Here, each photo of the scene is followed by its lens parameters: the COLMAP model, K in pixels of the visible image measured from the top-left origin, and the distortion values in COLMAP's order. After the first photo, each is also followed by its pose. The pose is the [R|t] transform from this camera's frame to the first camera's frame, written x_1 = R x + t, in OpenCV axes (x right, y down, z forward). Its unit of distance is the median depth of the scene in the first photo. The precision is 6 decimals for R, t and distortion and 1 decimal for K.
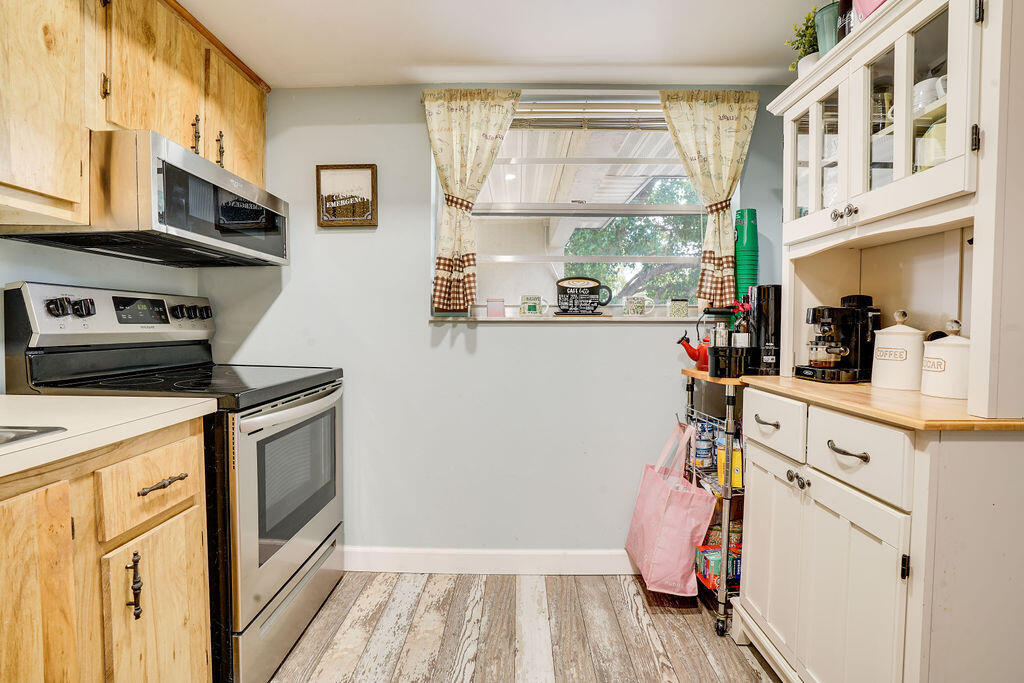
lens RADIAL K [[468.9, 0, 510.7], [0, 468.9, 339.9], [0, 0, 1]] dist [-0.032715, 0.001016]
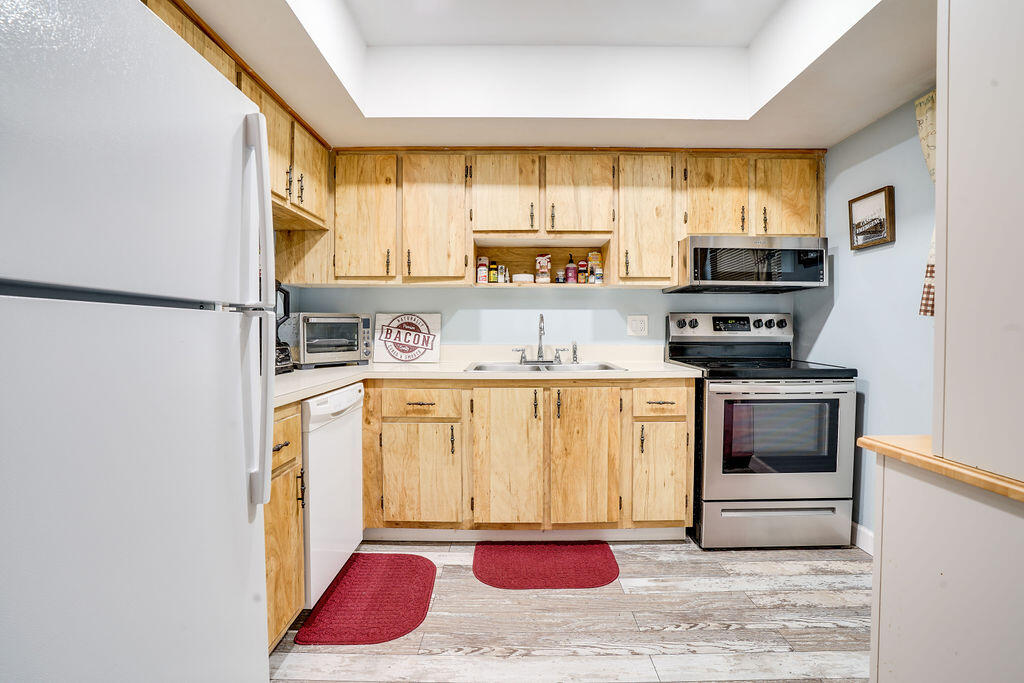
lens RADIAL K [[461.1, 0, 512.8], [0, 461.1, 339.7], [0, 0, 1]] dist [-0.046122, 0.001416]
pose [[0.017222, 0.019580, -0.999660, 0.860526], [-0.034751, 0.999216, 0.018972, -0.006382], [0.999248, 0.034413, 0.017889, 0.131315]]
